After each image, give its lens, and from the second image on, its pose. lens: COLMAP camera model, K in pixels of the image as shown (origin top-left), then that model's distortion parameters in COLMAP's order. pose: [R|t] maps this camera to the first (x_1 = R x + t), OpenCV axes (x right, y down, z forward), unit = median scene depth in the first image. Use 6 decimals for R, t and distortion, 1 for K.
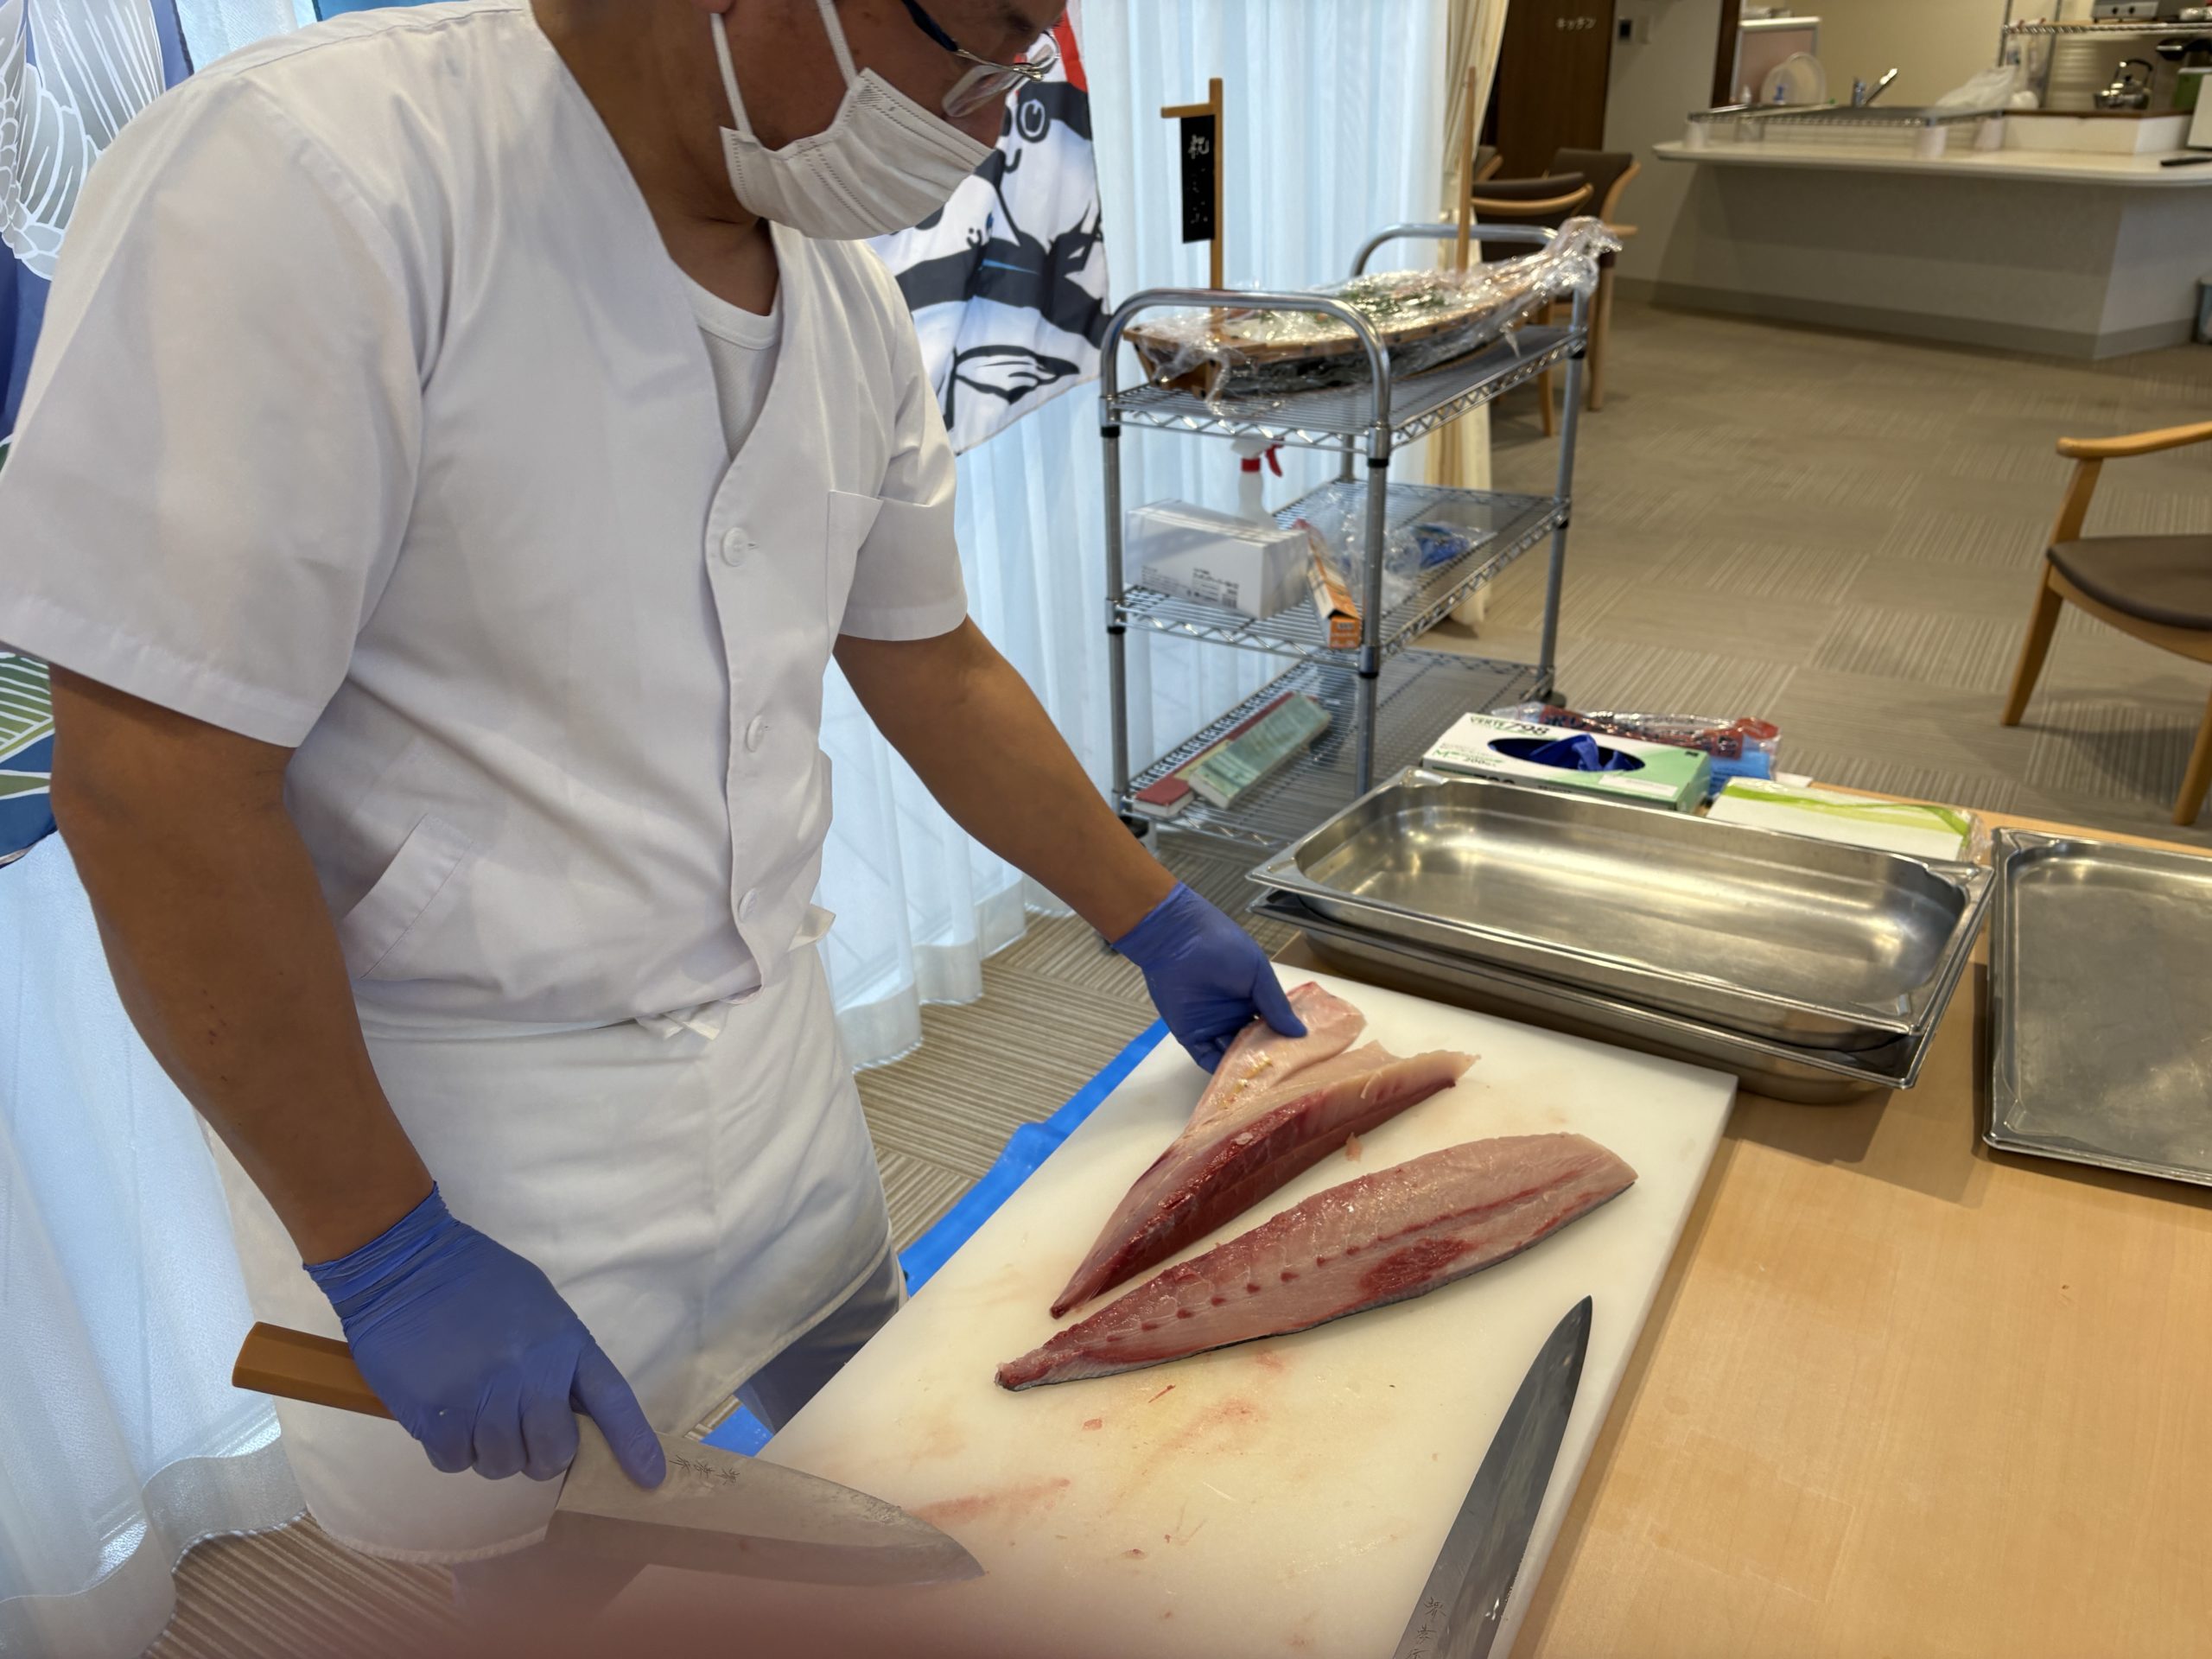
lens RADIAL K [[1688.0, 0, 1093.6], [0, 1688.0, 821.8], [0, 0, 1]] dist [-0.002751, -0.017660]
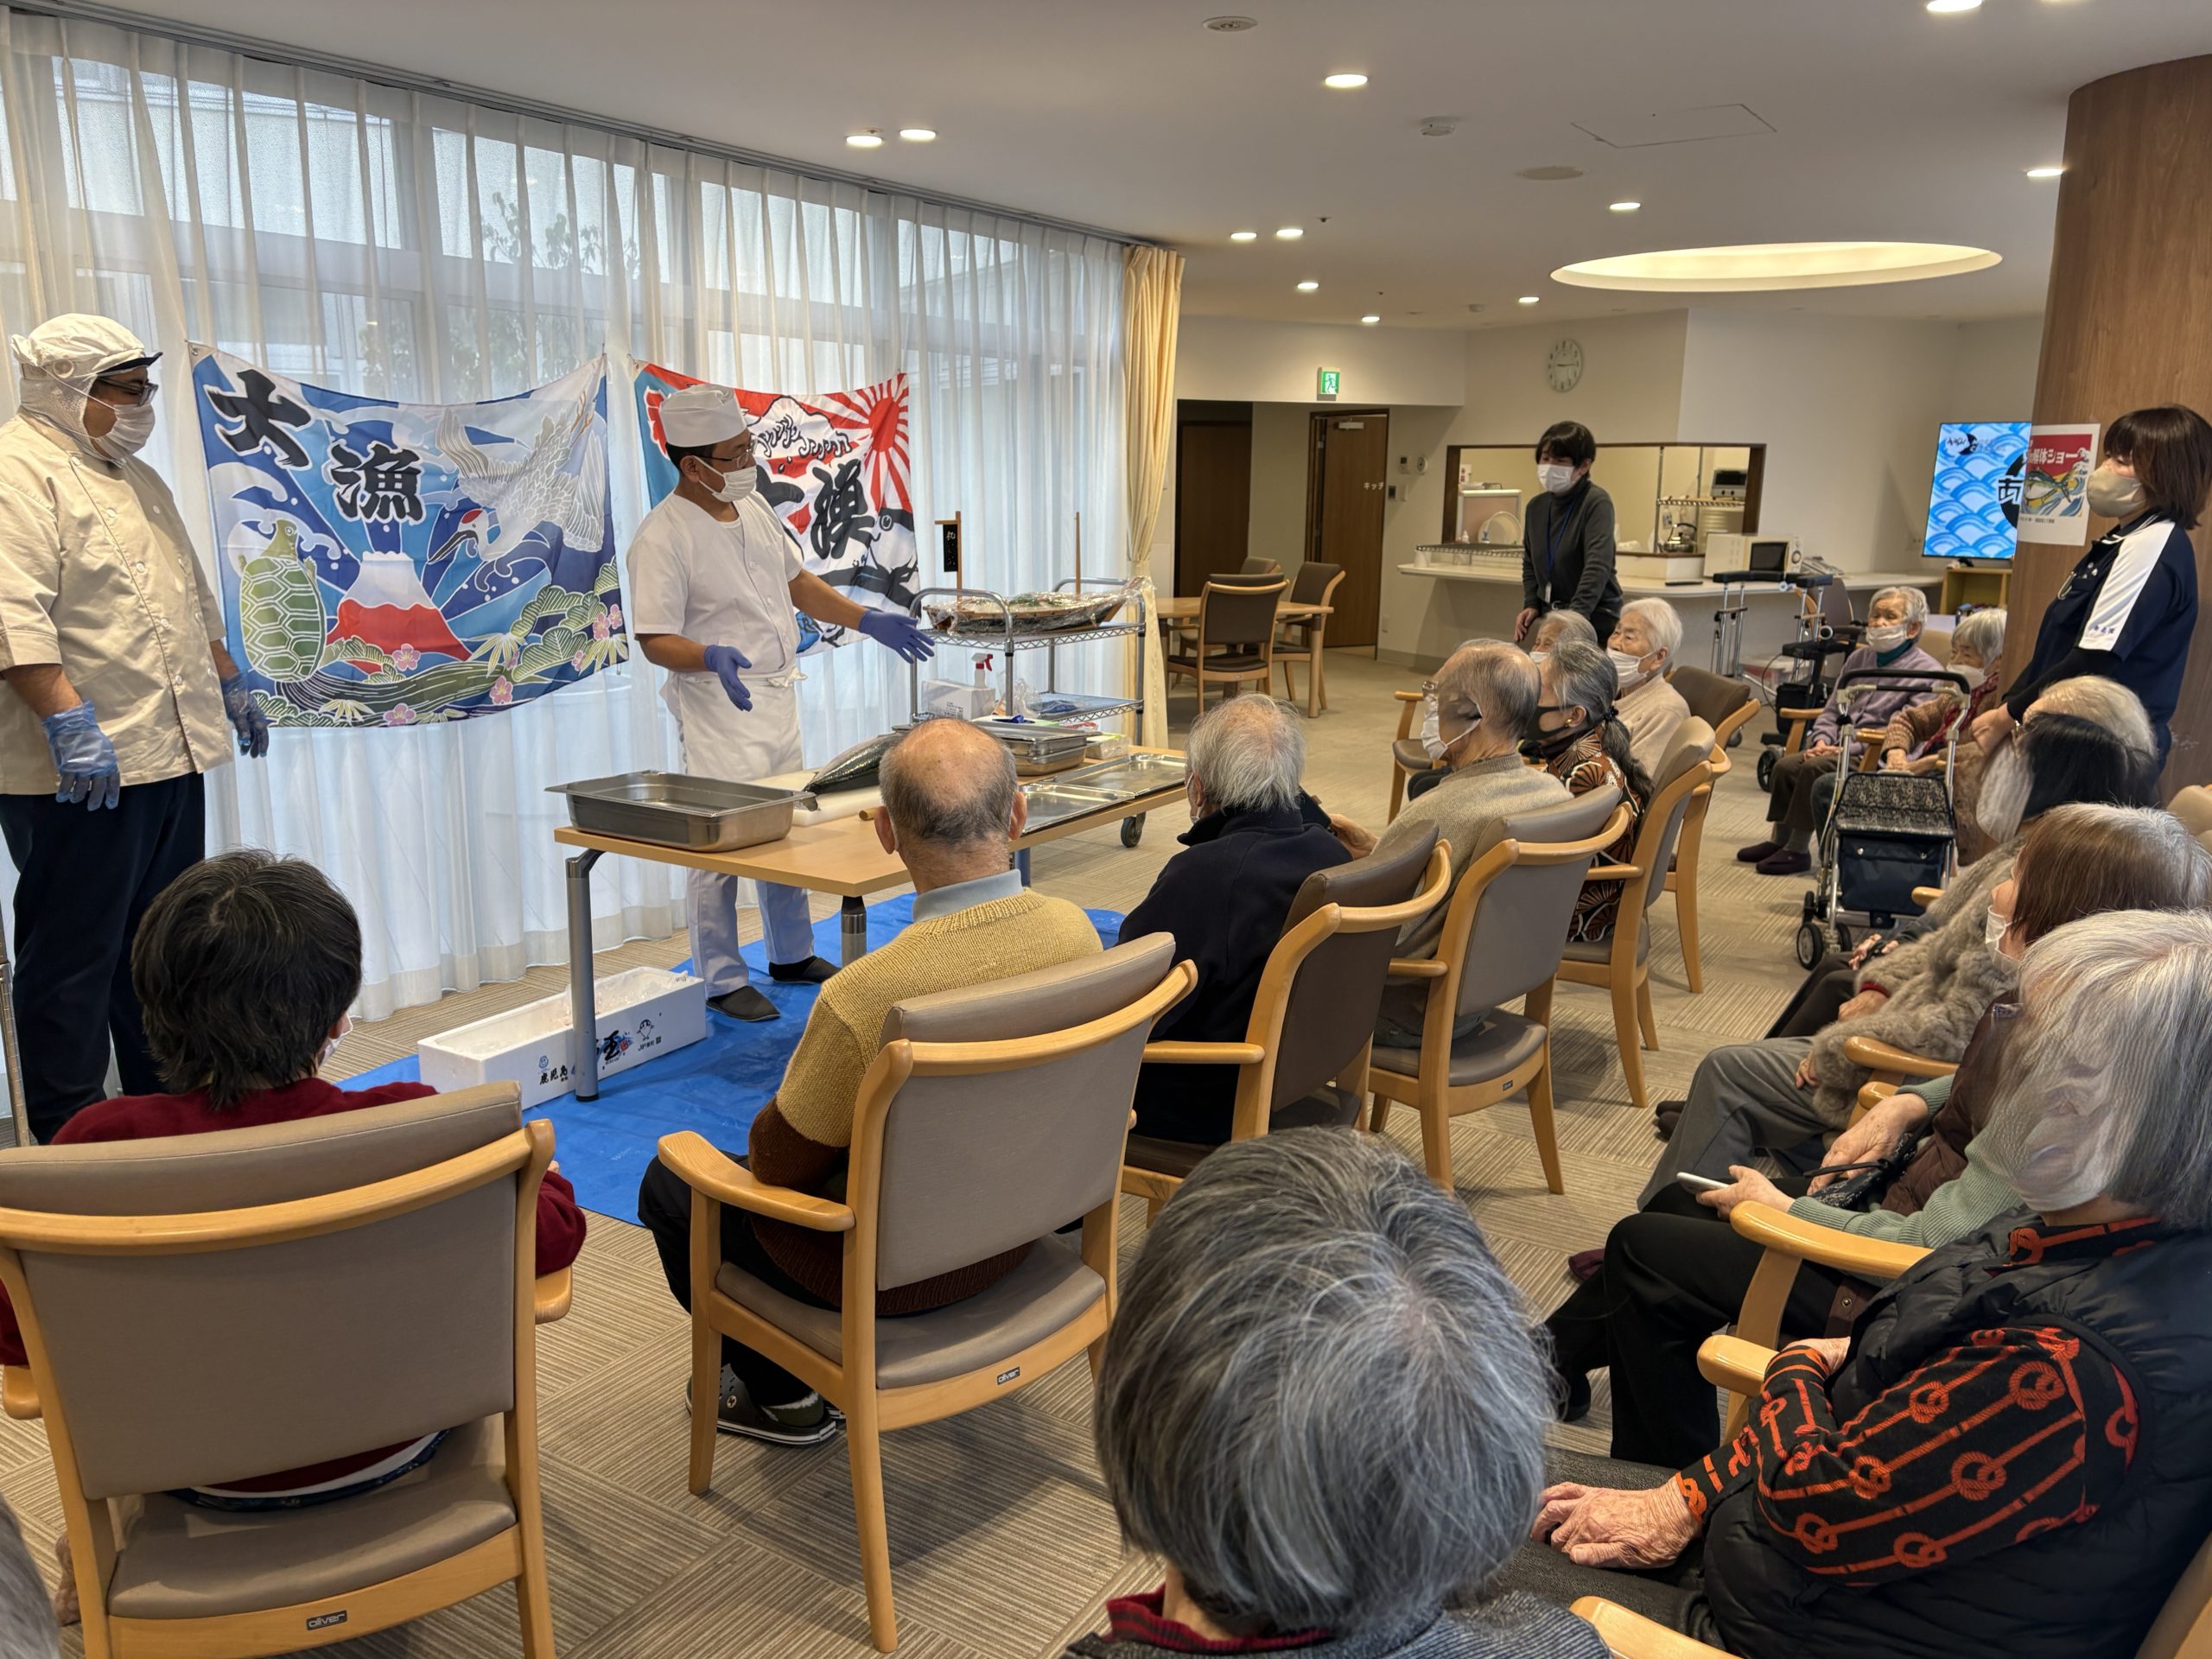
lens RADIAL K [[1688.0, 0, 1107.1], [0, 1688.0, 840.5], [0, 0, 1]] dist [-0.002751, -0.017660]
pose [[0.998604, 0.050153, -0.016566, 0.349583], [-0.052547, 0.975095, -0.215474, 0.563568], [0.005347, 0.216044, 0.976369, -1.337001]]
